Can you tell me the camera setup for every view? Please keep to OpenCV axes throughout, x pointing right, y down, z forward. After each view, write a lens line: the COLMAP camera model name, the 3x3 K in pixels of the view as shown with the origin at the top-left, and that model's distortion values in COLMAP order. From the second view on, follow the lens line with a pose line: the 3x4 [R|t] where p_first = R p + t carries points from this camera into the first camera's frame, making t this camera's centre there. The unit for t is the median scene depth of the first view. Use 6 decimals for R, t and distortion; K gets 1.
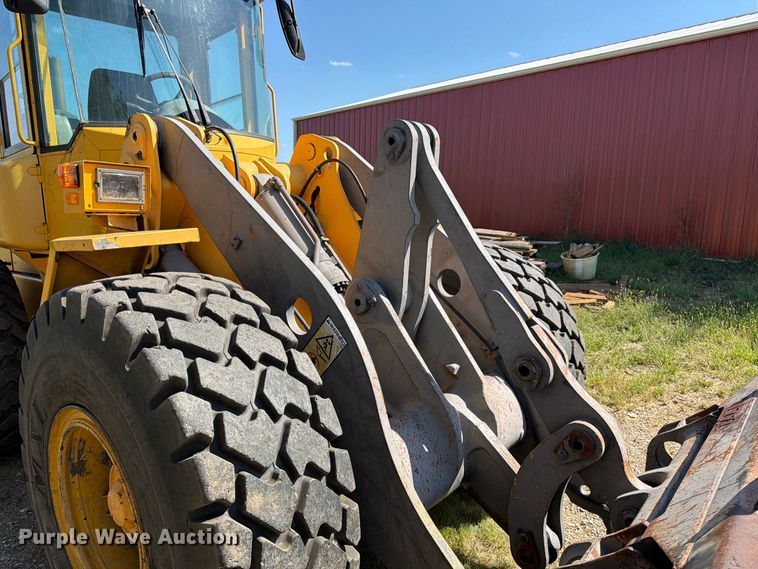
lens RADIAL K [[535.9, 0, 379.0], [0, 535.9, 284.5], [0, 0, 1]] dist [0.080692, -0.111757]
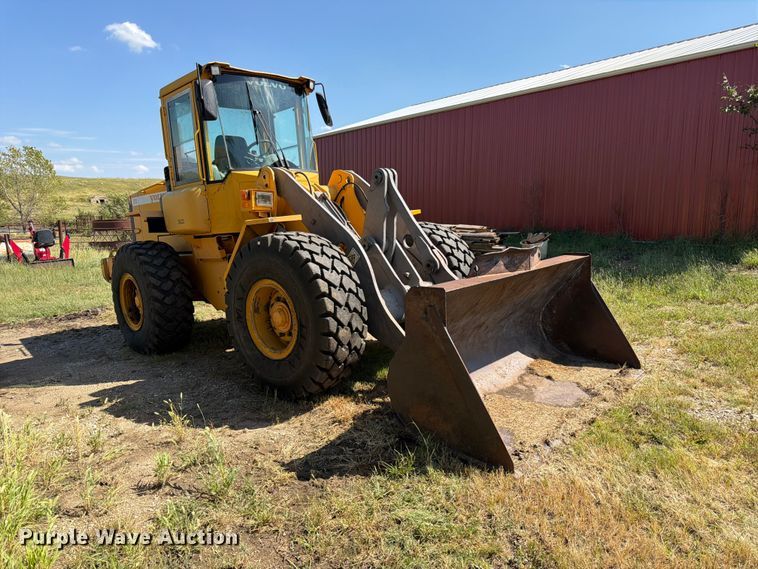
lens RADIAL K [[535.9, 0, 379.0], [0, 535.9, 284.5], [0, 0, 1]] dist [0.080692, -0.111757]
pose [[0.999465, -0.027176, -0.018205, 0.061103], [0.026969, 0.999570, -0.011507, 0.231693], [0.018509, 0.011010, 0.999768, -1.337805]]
